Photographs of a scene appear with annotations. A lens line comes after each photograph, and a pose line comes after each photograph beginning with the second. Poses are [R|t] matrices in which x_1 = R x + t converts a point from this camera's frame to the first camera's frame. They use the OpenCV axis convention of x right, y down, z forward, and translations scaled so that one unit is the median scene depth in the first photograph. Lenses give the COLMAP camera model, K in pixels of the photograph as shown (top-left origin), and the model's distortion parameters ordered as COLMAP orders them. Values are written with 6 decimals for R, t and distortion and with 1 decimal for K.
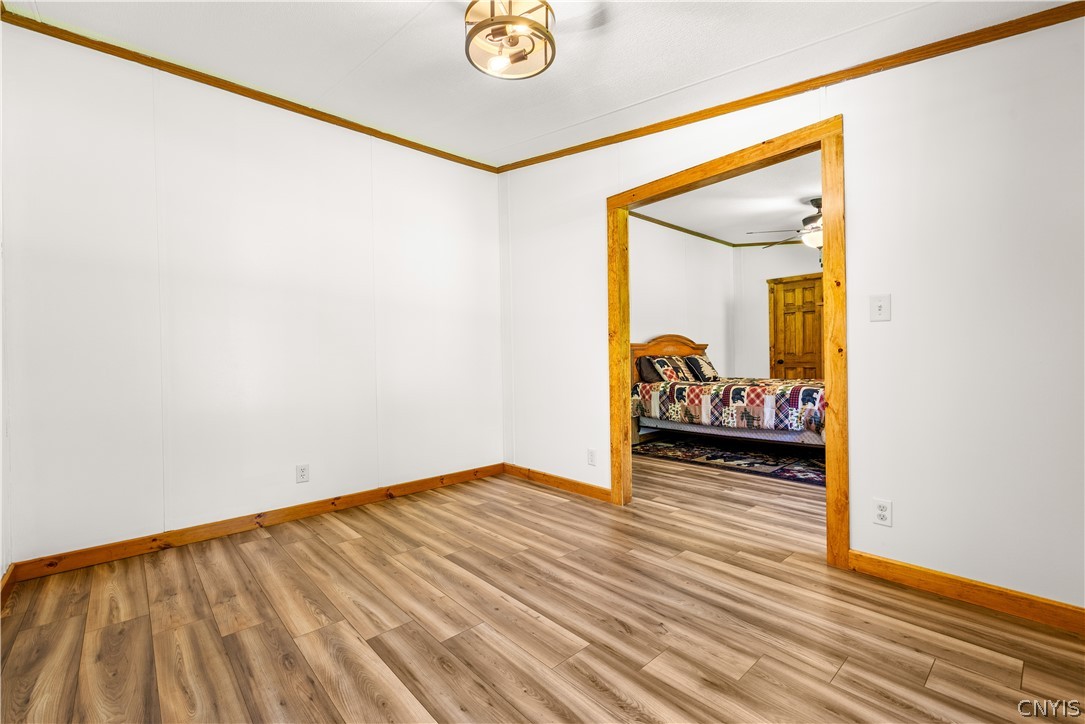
lens RADIAL K [[465.7, 0, 541.0], [0, 465.7, 360.0], [0, 0, 1]] dist [-0.000465, -0.000001]
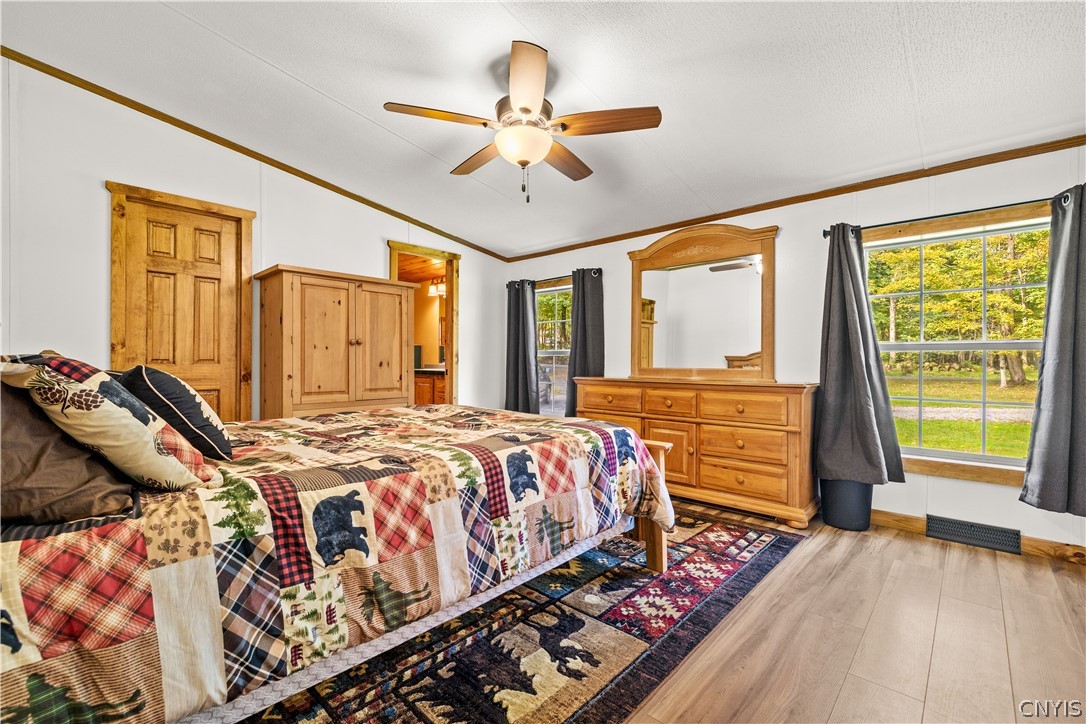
lens RADIAL K [[466.1, 0, 541.5], [0, 466.1, 365.8], [0, 0, 1]] dist [-0.000465, -0.000001]
pose [[-0.084304, 0.011185, 0.996377, 0.061888], [0.004429, 0.999931, -0.010850, -0.003487], [-0.996430, 0.003498, -0.084348, 0.921724]]
